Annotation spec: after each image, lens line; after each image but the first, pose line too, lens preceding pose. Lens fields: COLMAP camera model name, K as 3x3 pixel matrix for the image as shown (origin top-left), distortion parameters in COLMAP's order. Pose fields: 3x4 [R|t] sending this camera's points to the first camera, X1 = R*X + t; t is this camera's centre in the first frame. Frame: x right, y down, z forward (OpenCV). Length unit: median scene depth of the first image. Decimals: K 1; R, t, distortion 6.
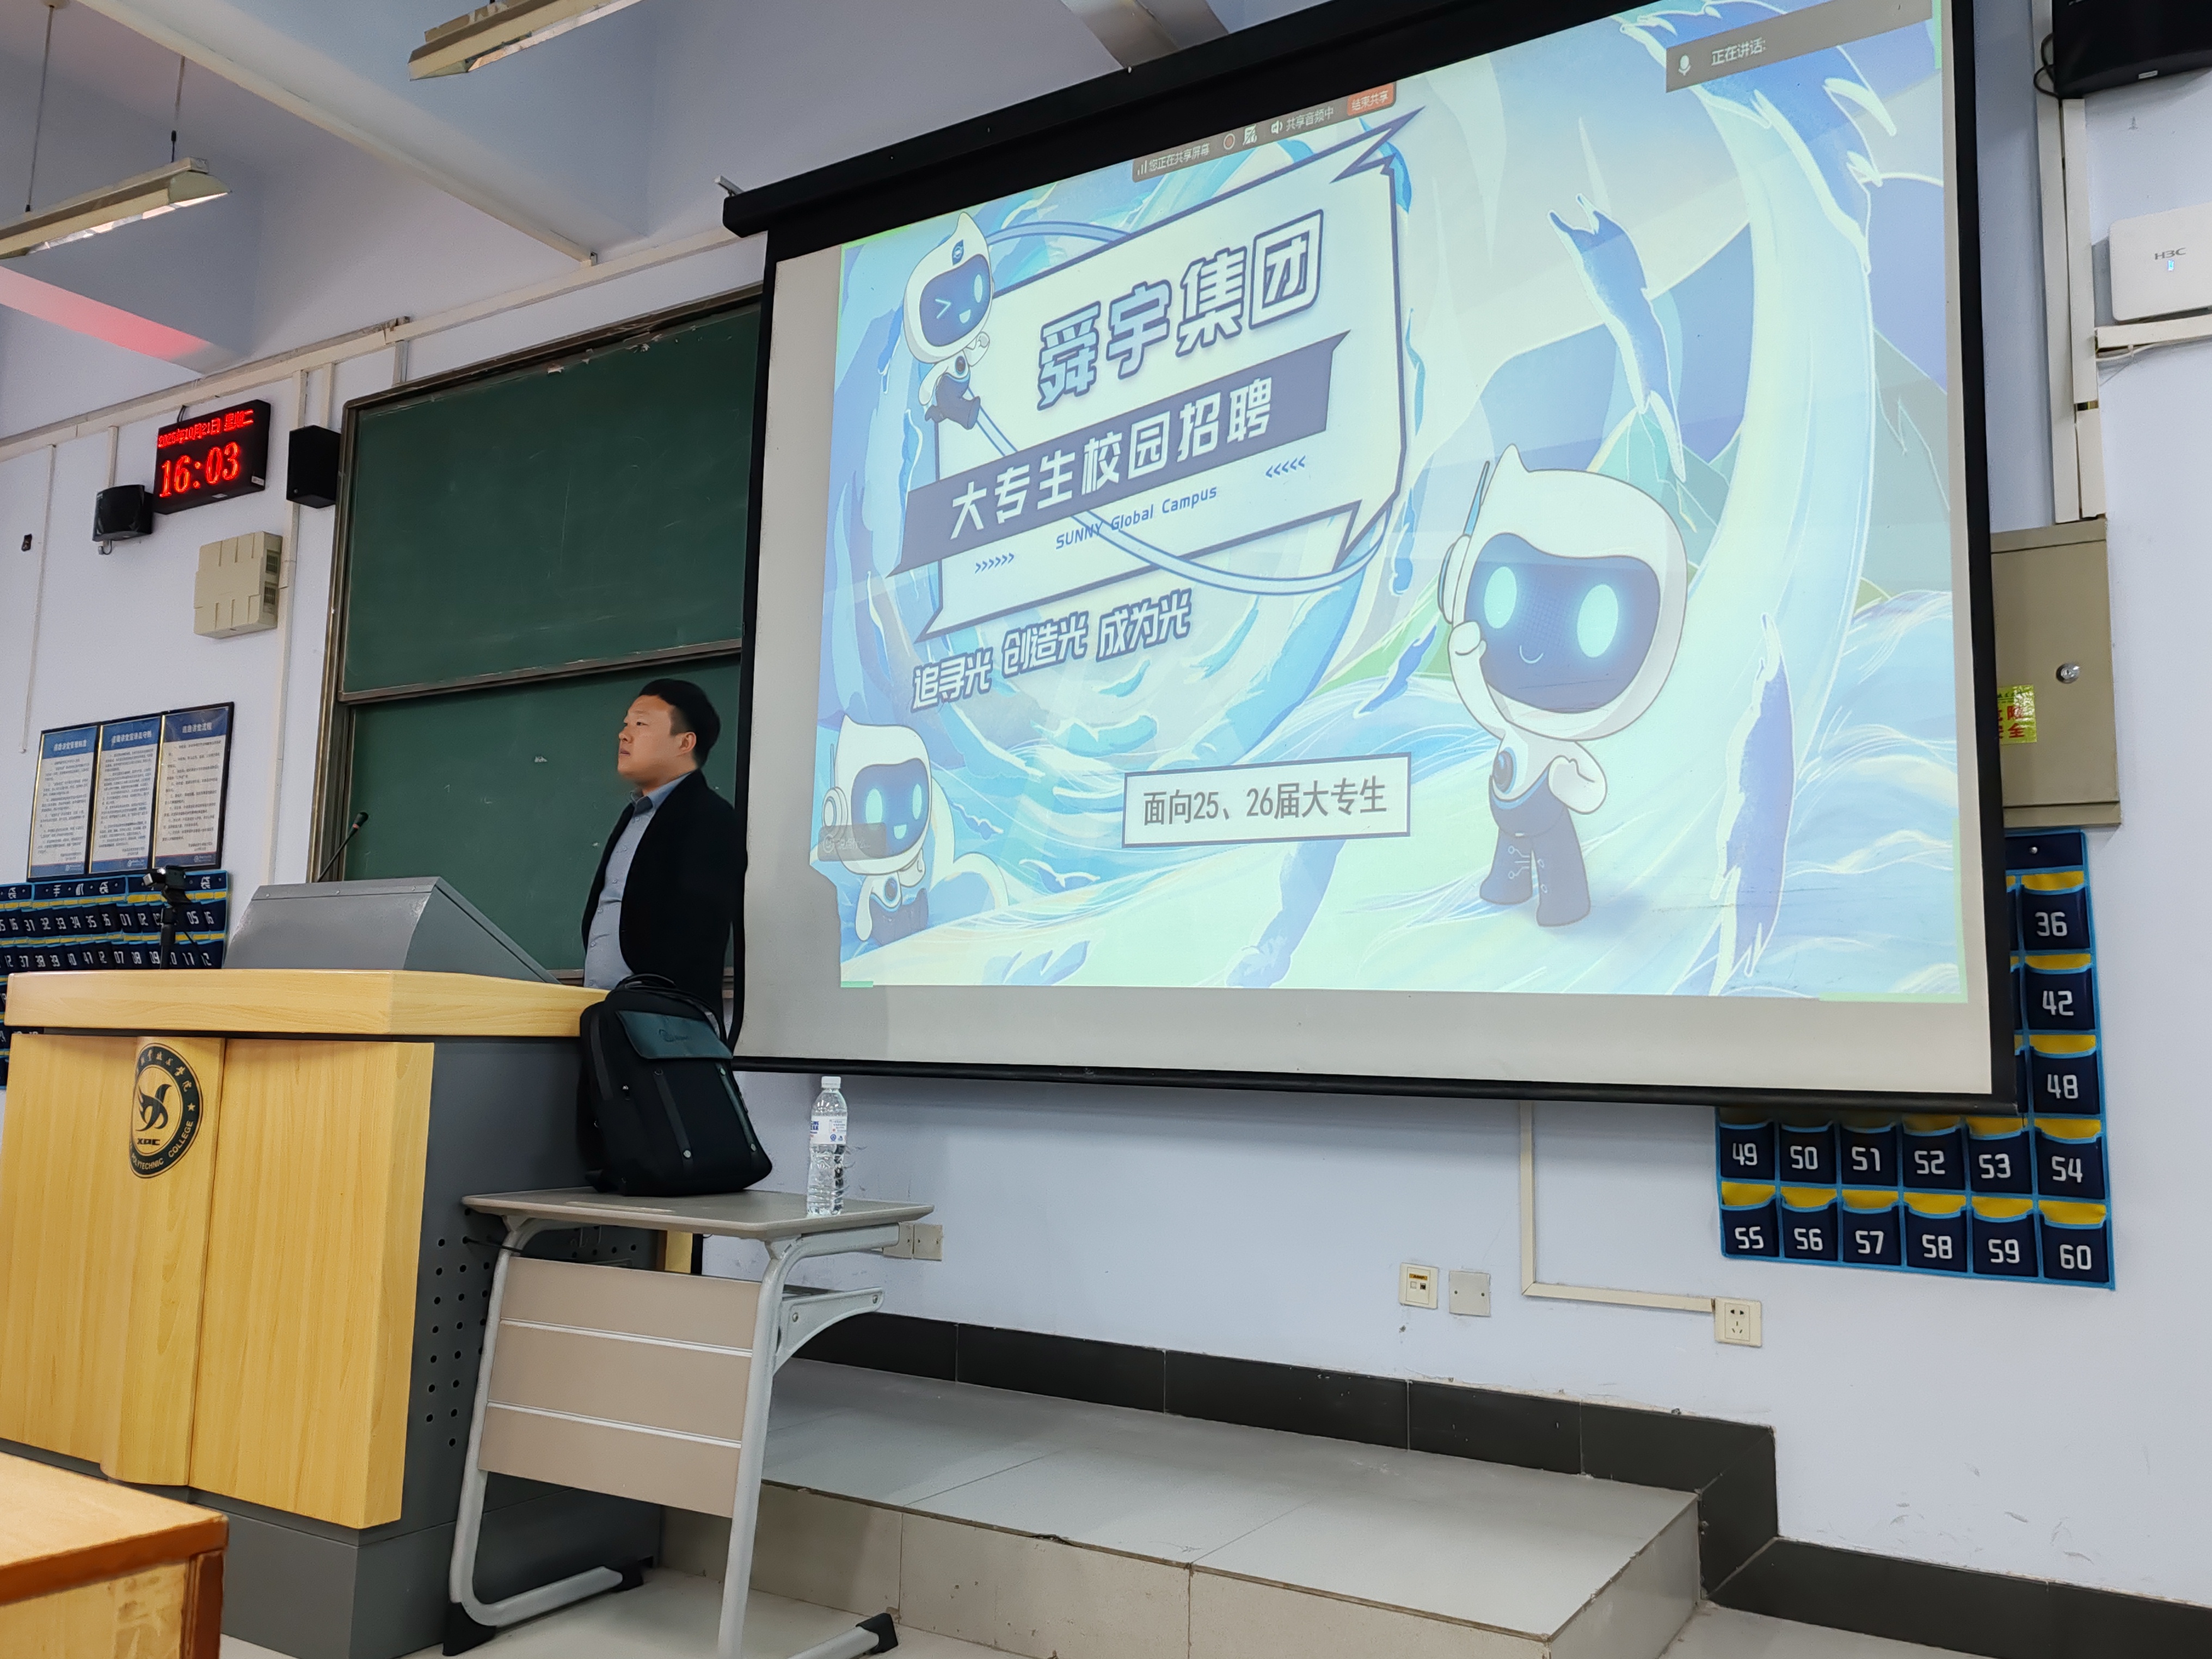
lens RADIAL K [[1720.5, 0, 1101.8], [0, 1720.5, 837.6], [0, 0, 1]] dist [0.003387, -0.003930]
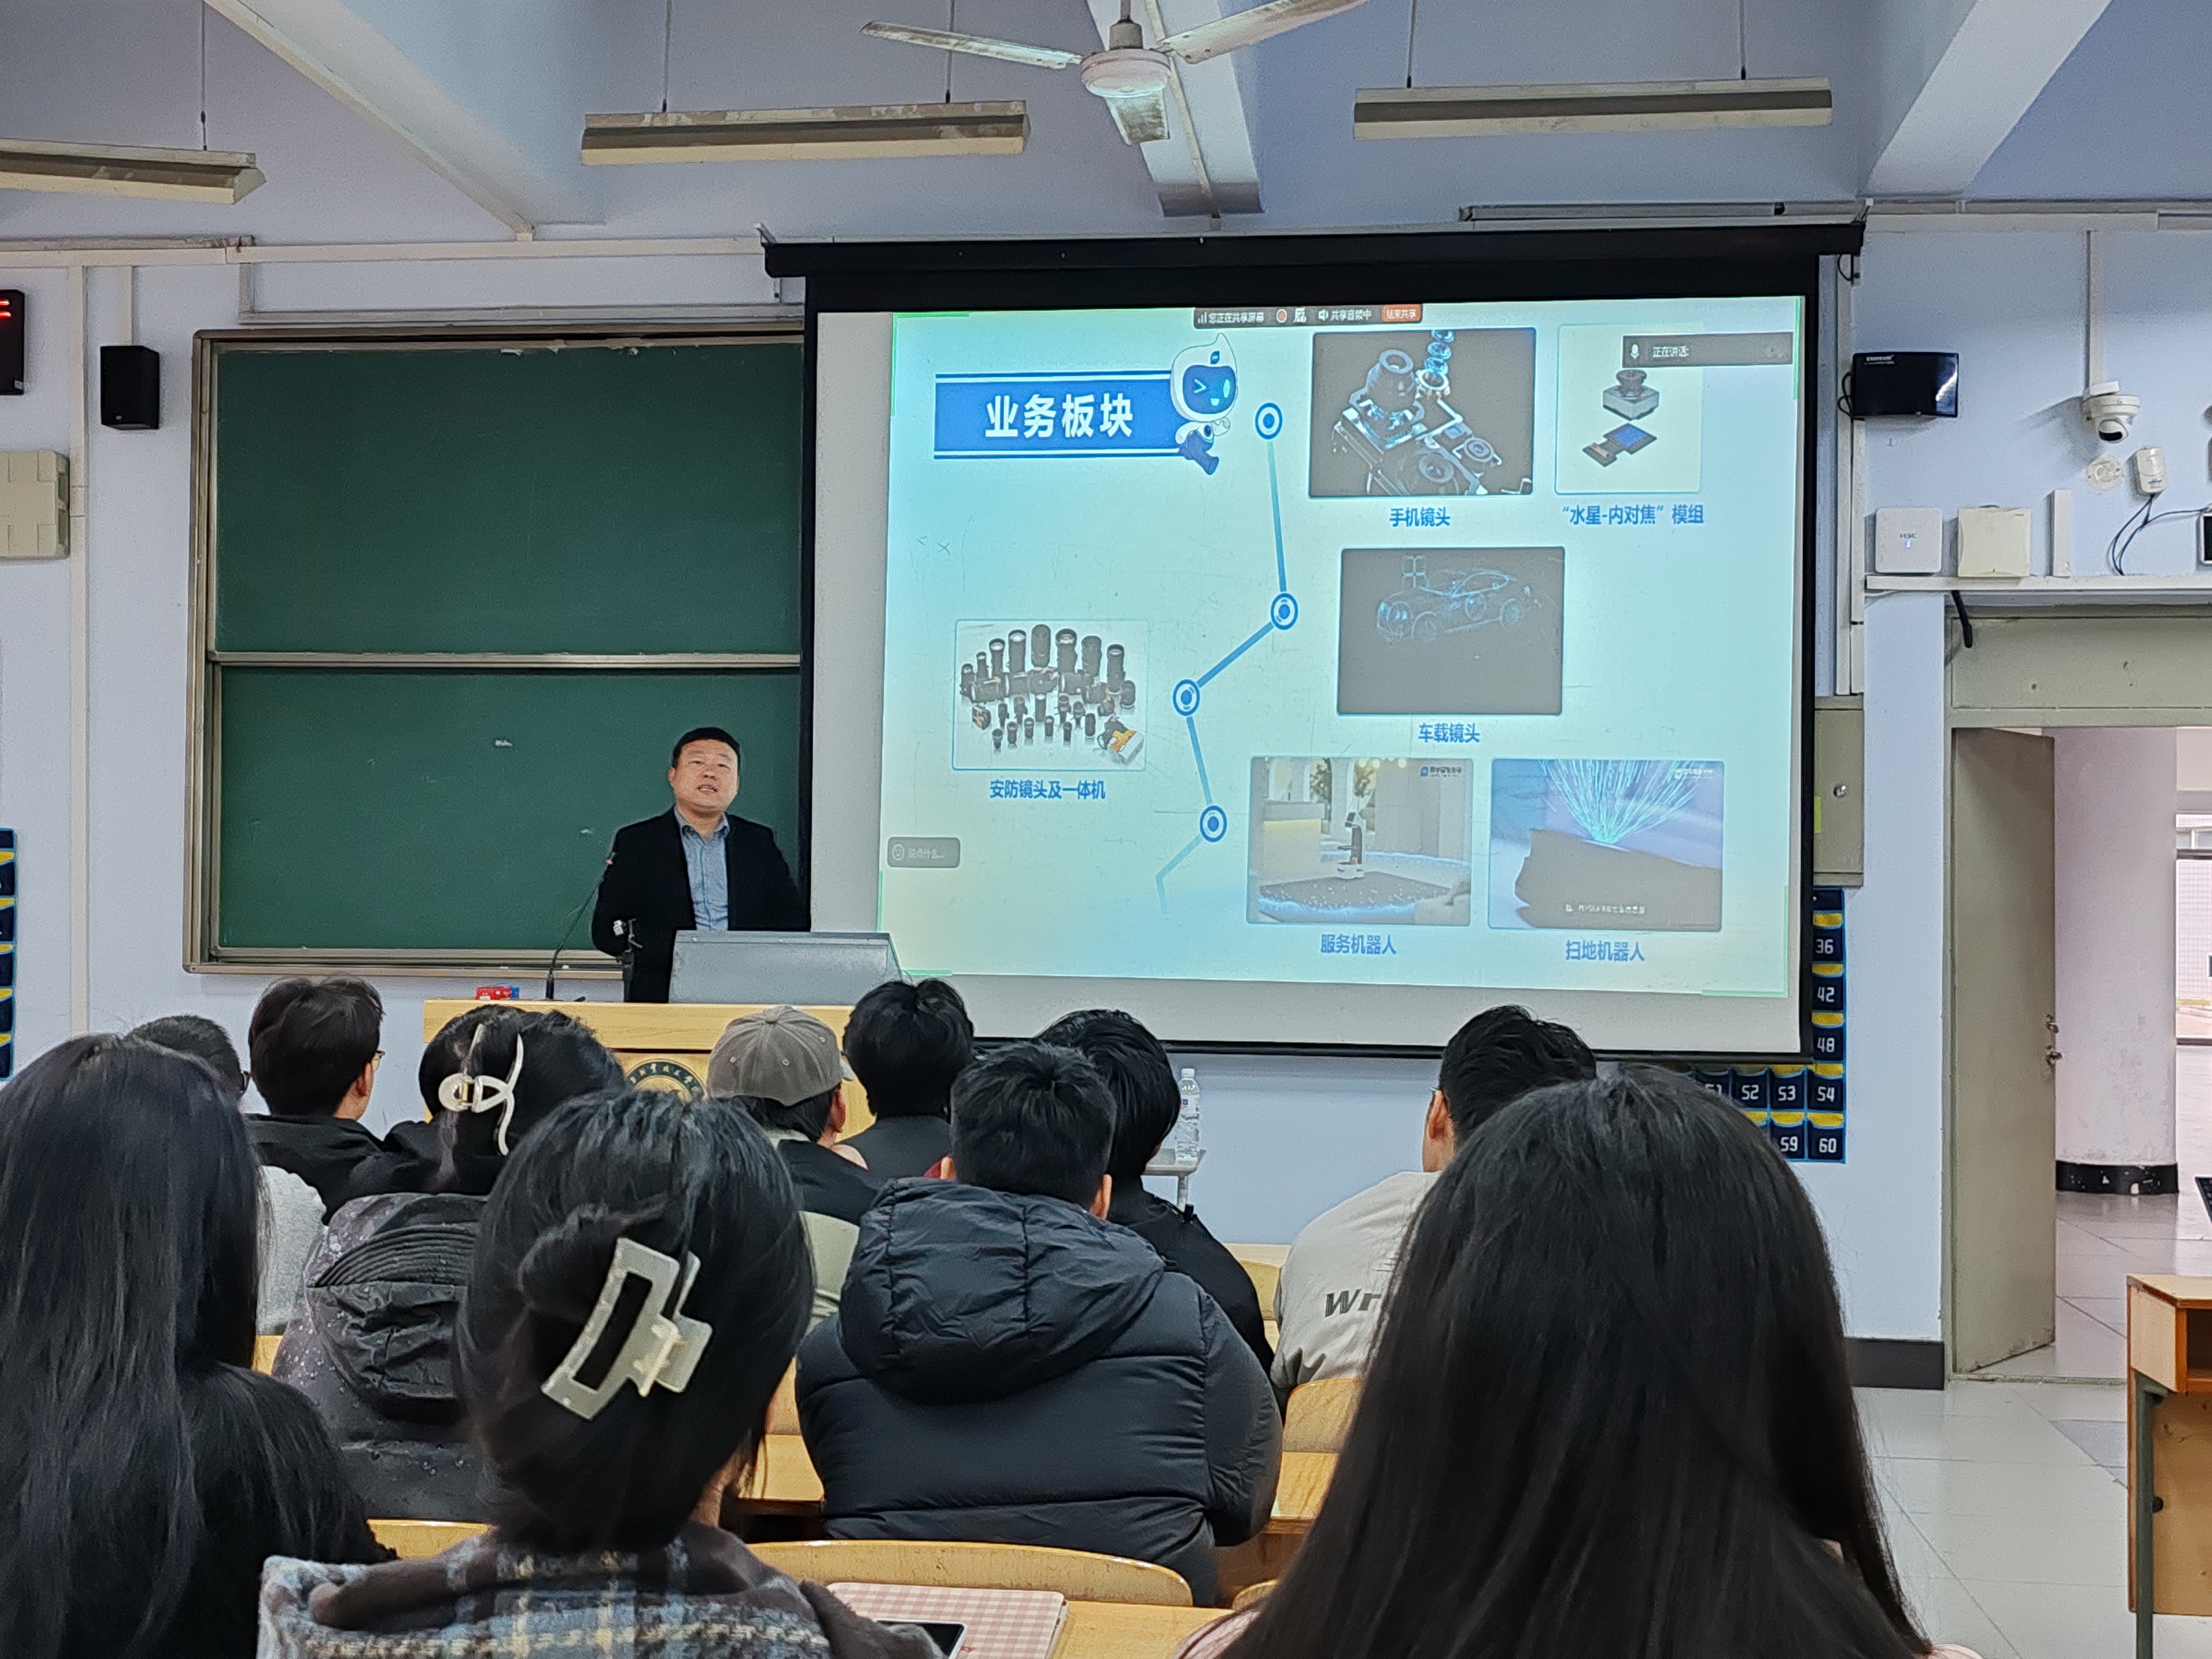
lens RADIAL K [[2650.3, 0, 1106.3], [0, 2650.3, 831.4], [0, 0, 1]] dist [-0.035849, 0.000000]
pose [[0.908508, -0.000243, 0.417867, -1.094764], [-0.042946, 0.994650, 0.093950, -0.259598], [-0.415654, -0.103300, 0.903637, -0.954618]]
